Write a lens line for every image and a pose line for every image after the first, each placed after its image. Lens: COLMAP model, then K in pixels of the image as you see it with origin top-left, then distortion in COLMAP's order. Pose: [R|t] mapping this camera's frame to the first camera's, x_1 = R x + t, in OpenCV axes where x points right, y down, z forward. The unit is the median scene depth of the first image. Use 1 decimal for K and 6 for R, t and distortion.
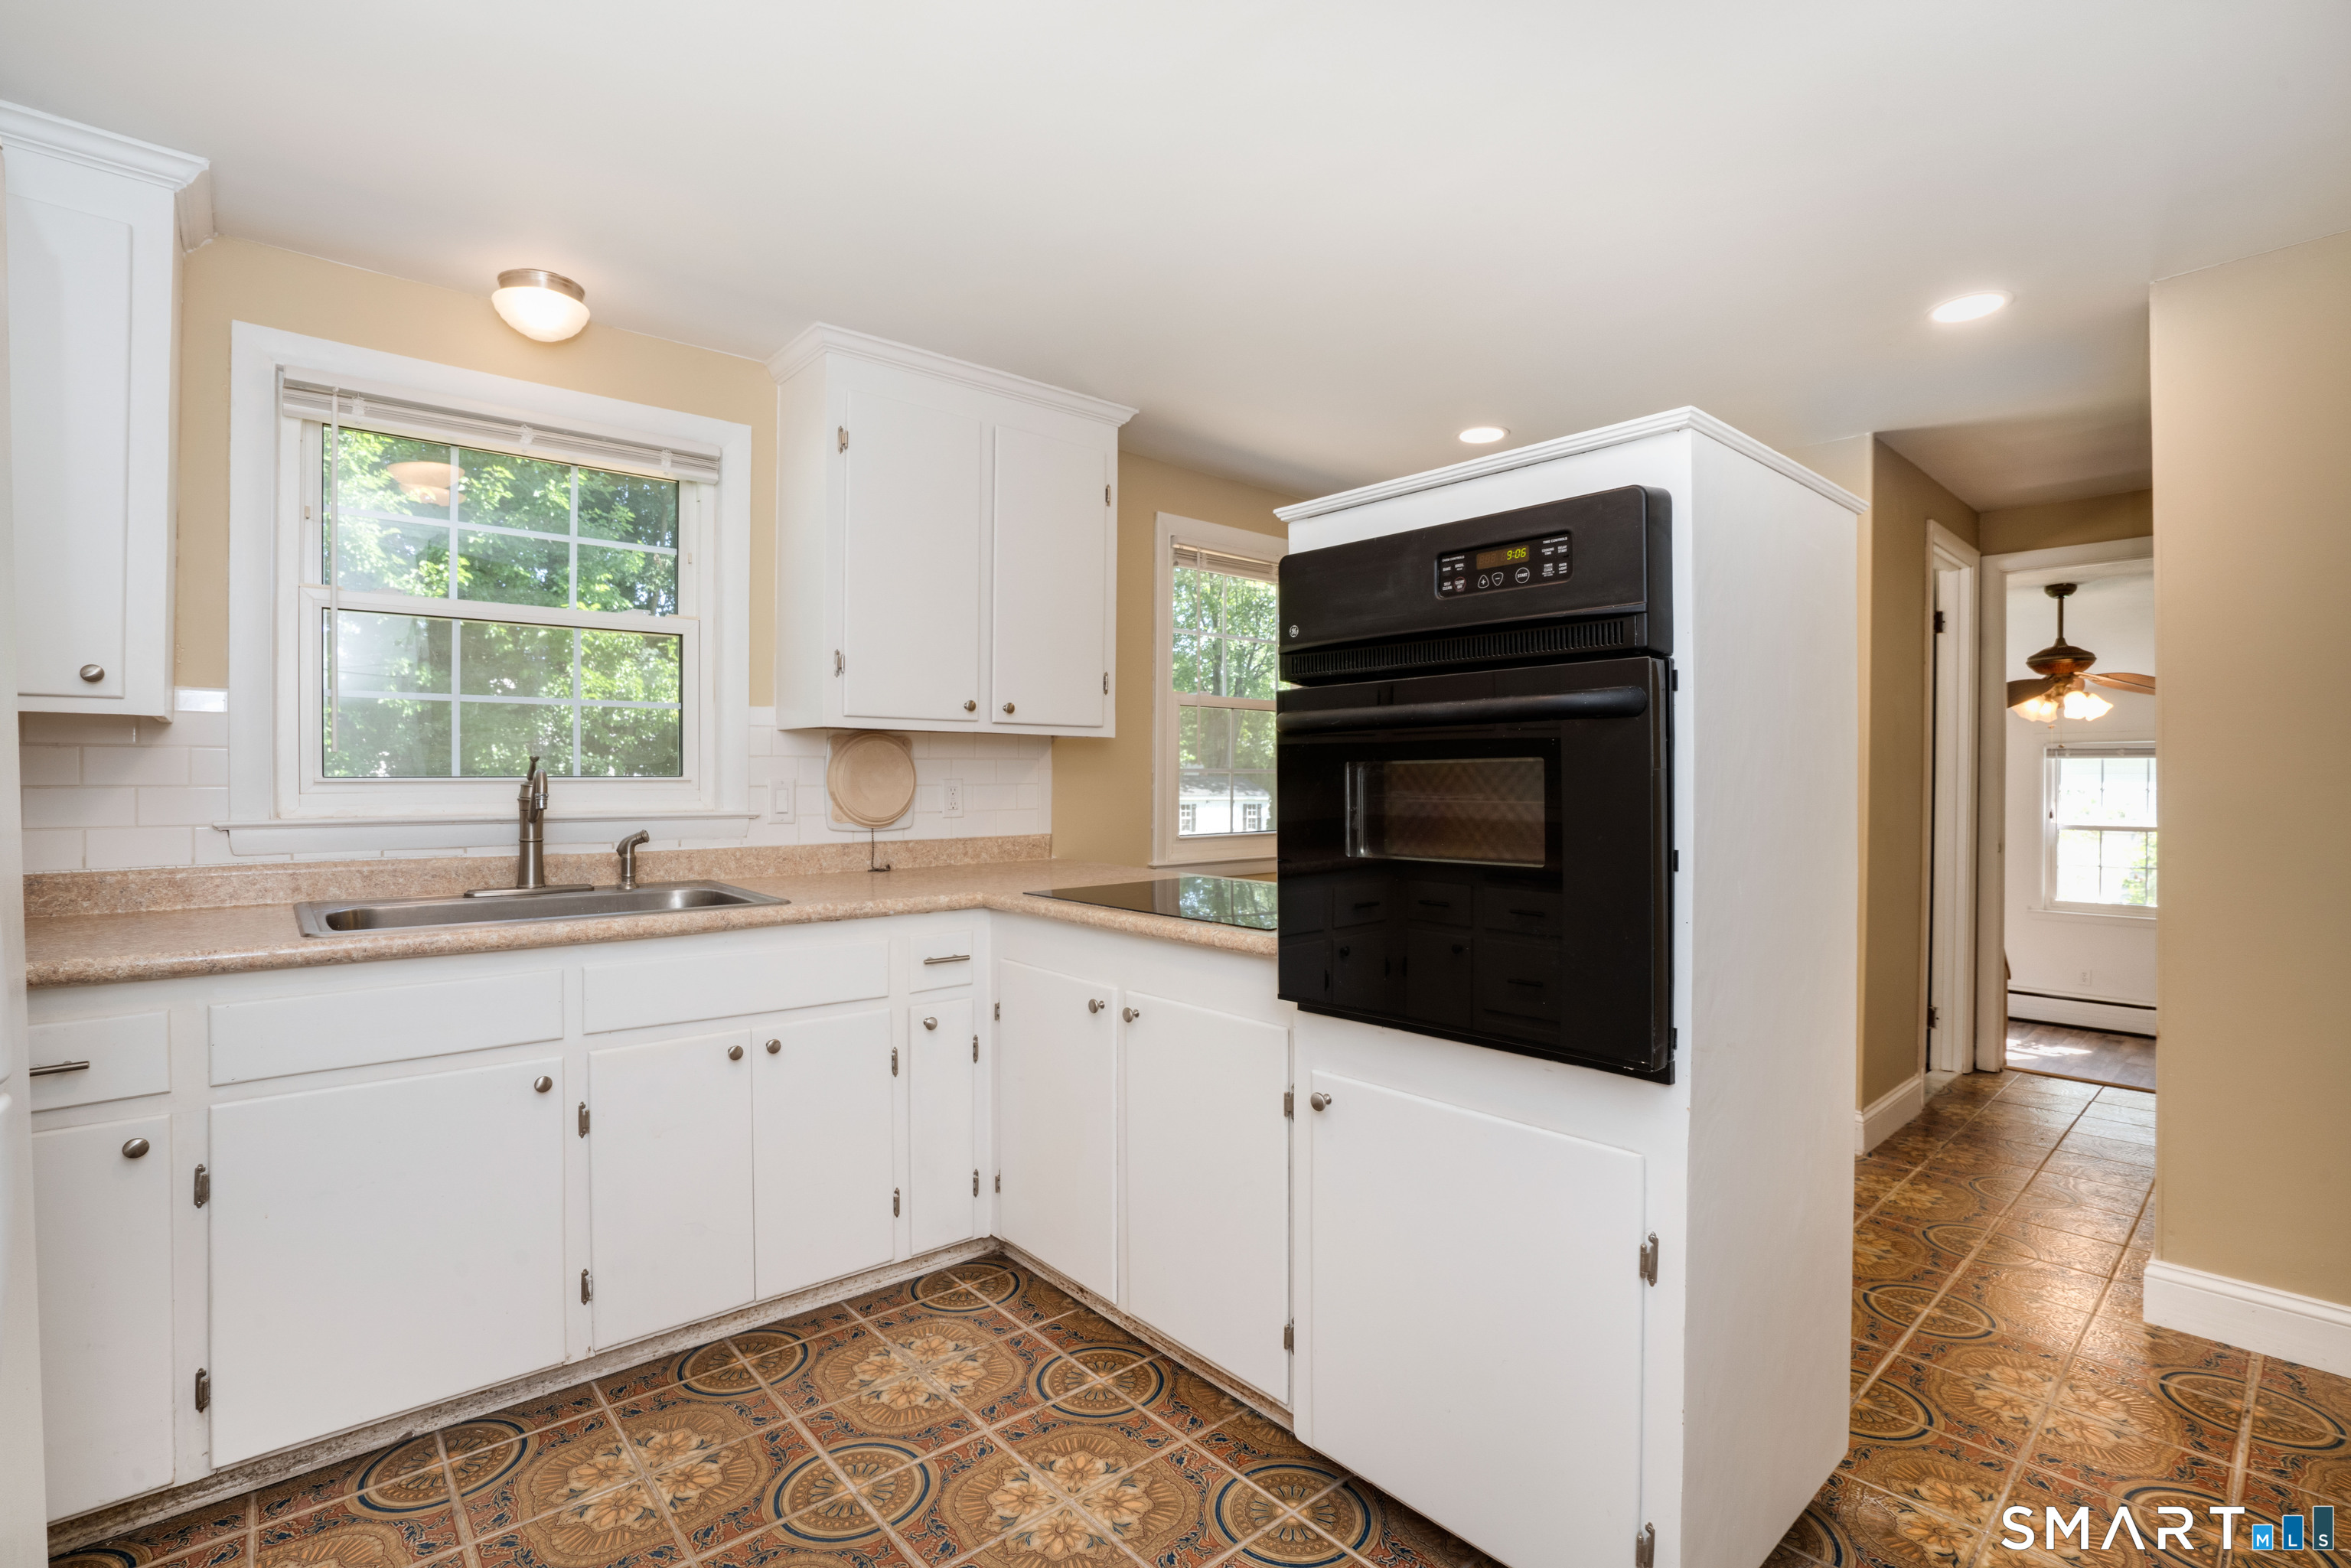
lens RADIAL K [[1097.6, 0, 1173.9], [0, 1097.6, 788.4], [0, 0, 1]] dist [-0.009015, 0.004340]
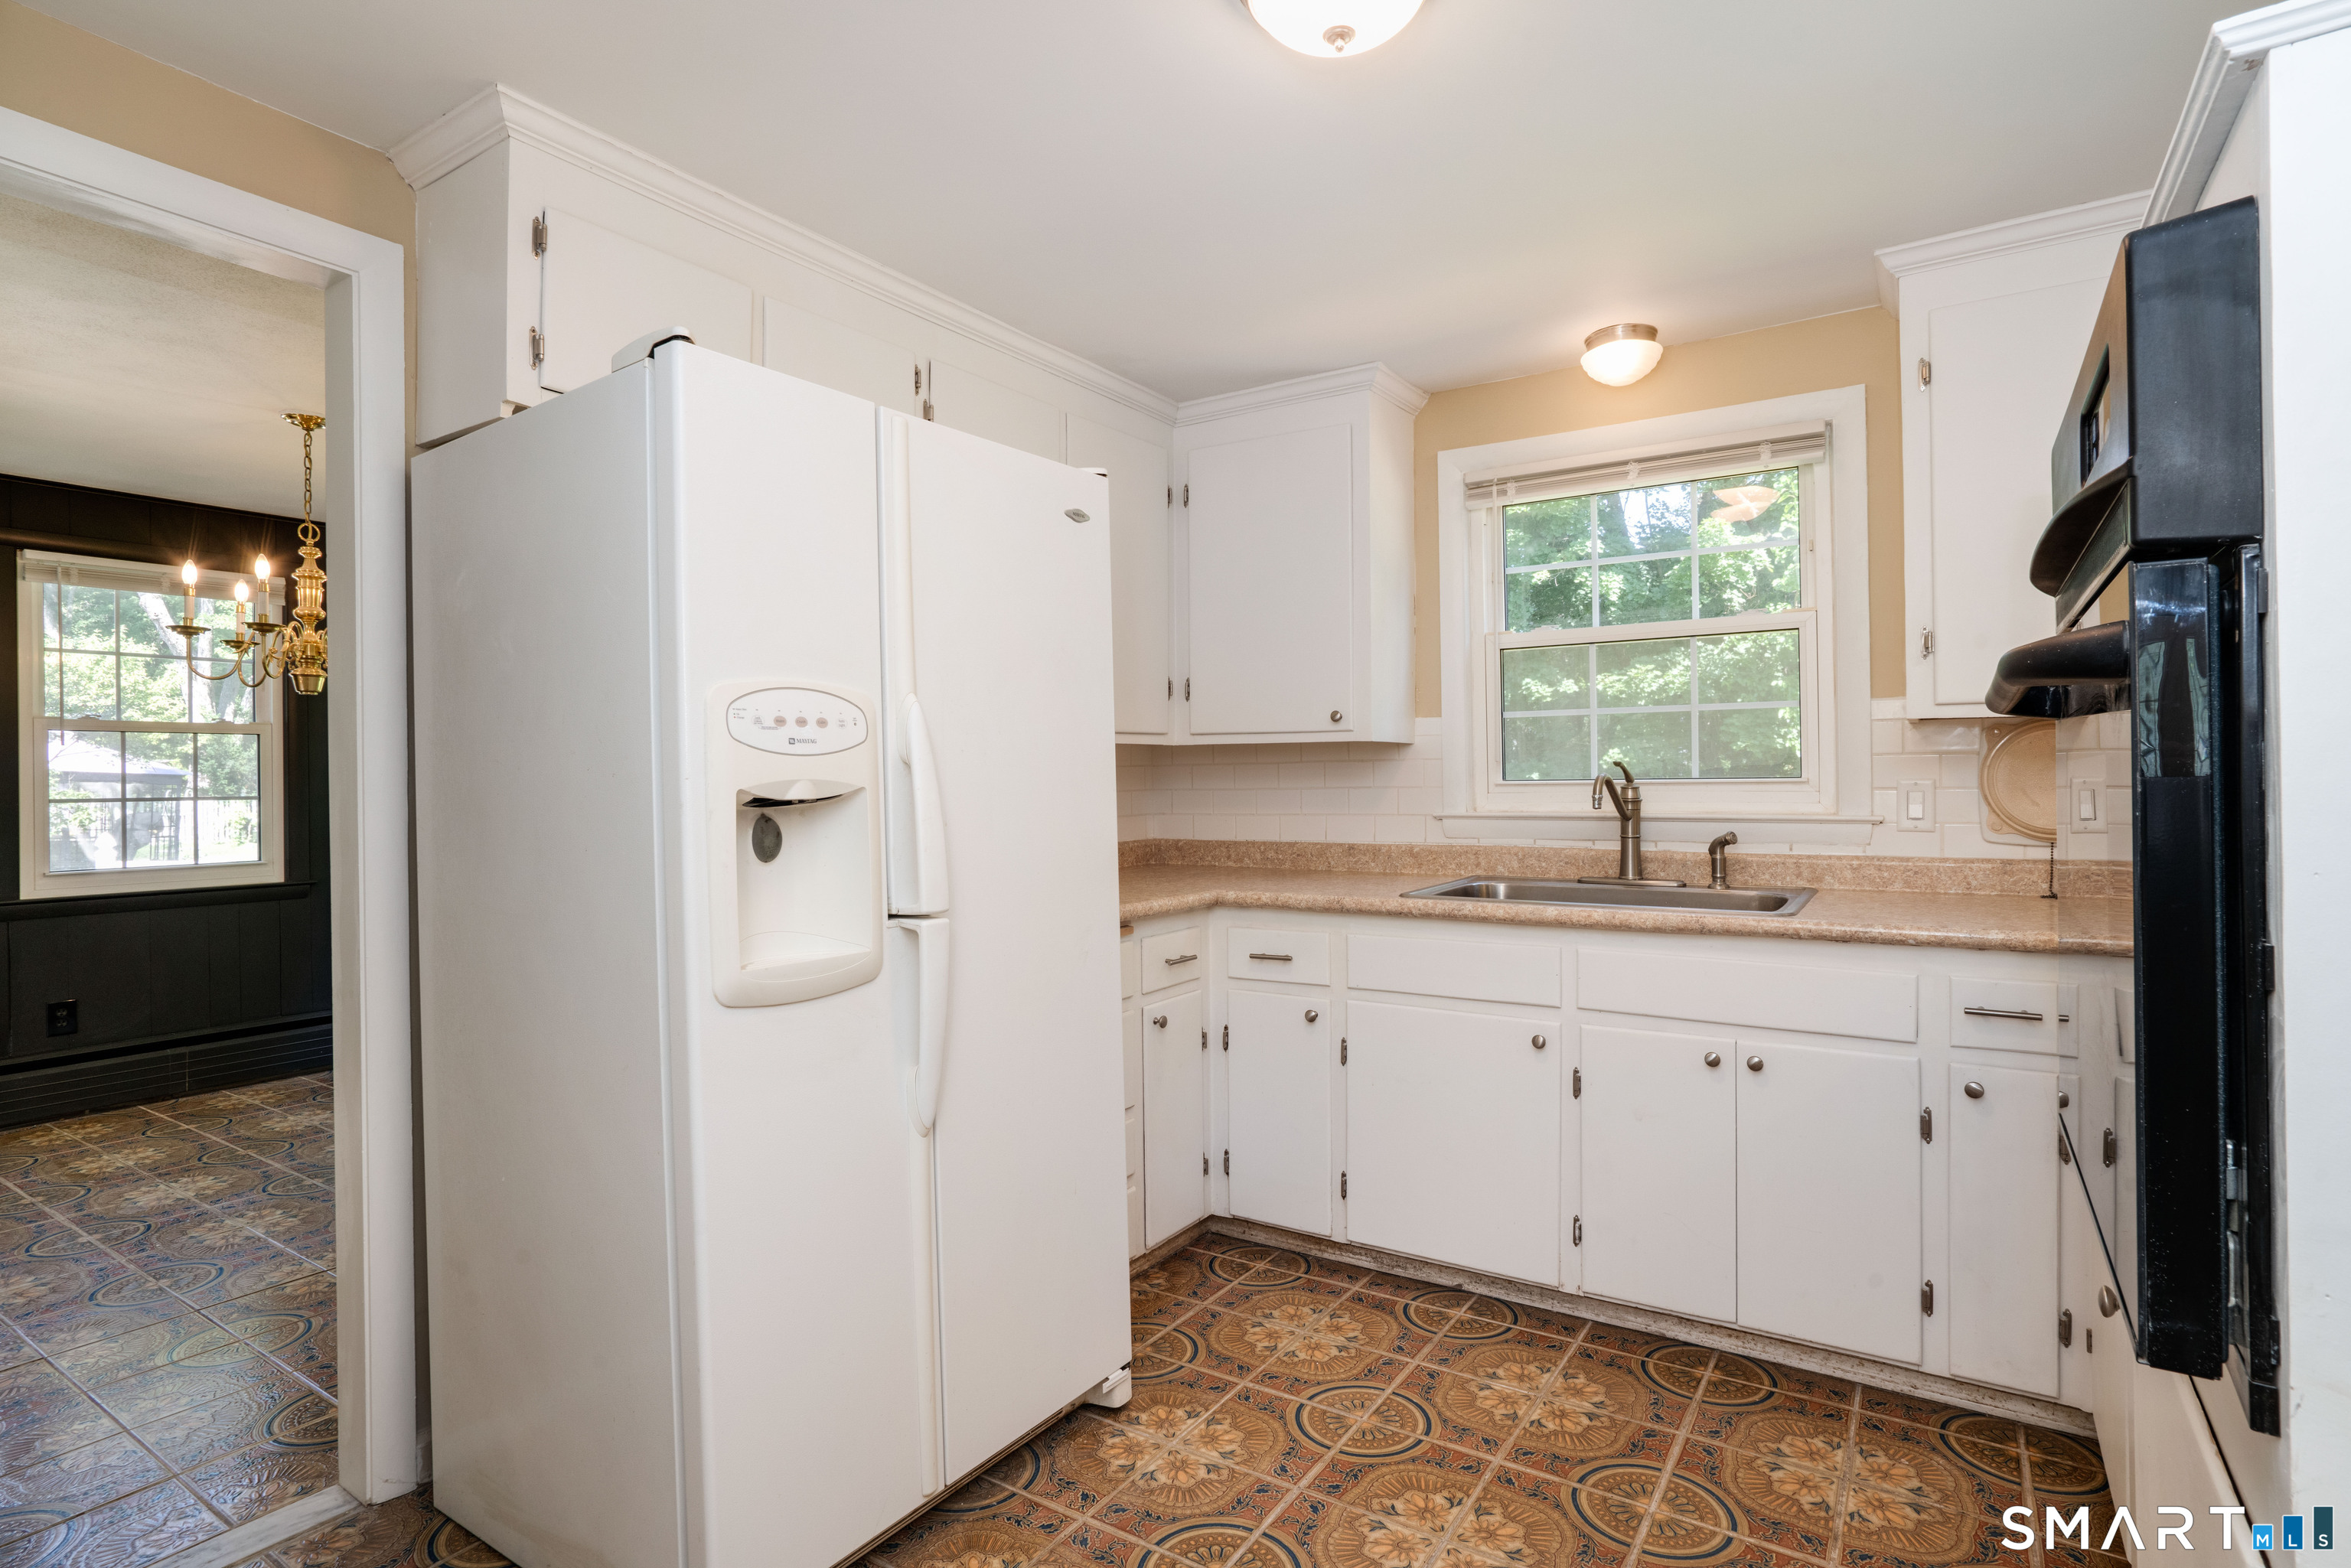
lens RADIAL K [[1213.7, 0, 1171.8], [0, 1213.7, 786.4], [0, 0, 1]] dist [0.023928, 0.001034]
pose [[0.286452, 0.006428, -0.958073, 0.528798], [0.003925, 0.999961, 0.007882, -0.017057], [0.958087, -0.006018, 0.286416, 0.224737]]
